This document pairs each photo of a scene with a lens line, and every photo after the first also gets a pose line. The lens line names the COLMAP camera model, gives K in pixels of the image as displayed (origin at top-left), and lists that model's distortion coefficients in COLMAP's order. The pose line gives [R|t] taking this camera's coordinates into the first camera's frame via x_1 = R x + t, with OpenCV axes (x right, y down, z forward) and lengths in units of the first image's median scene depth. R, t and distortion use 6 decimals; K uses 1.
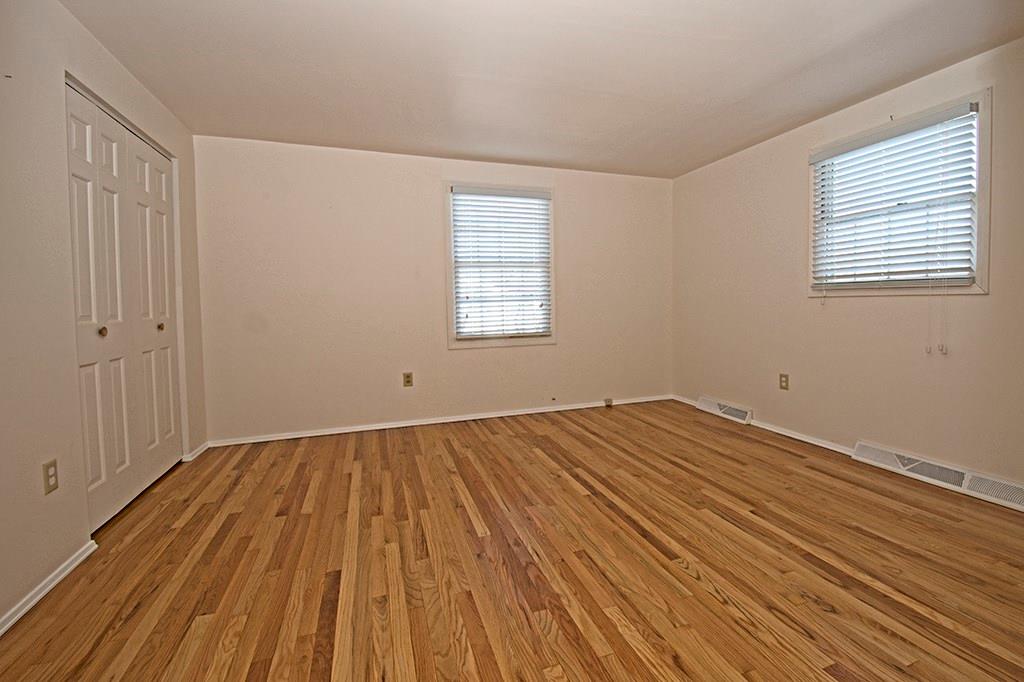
lens RADIAL K [[452.4, 0, 525.9], [0, 452.4, 329.0], [0, 0, 1]] dist [0.012583, -0.021048]
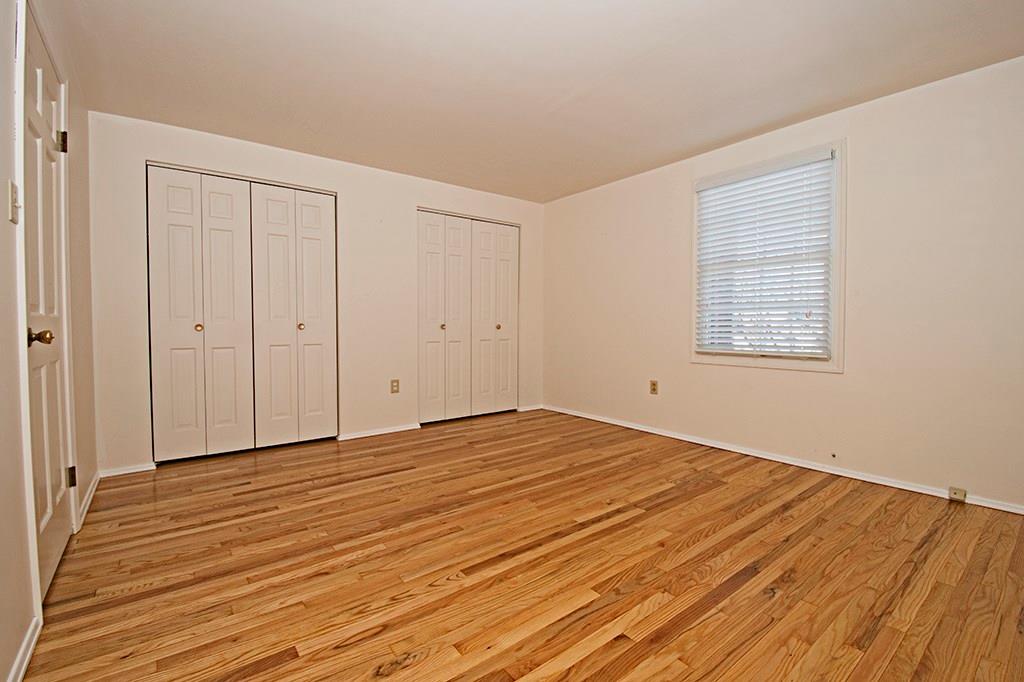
lens RADIAL K [[452.4, 0, 525.9], [0, 452.4, 329.0], [0, 0, 1]] dist [0.012583, -0.021048]
pose [[0.312635, 0.025608, -0.949528, 0.955909], [-0.057304, 0.998324, 0.008056, -0.022015], [0.948143, 0.051893, 0.313579, 0.594454]]
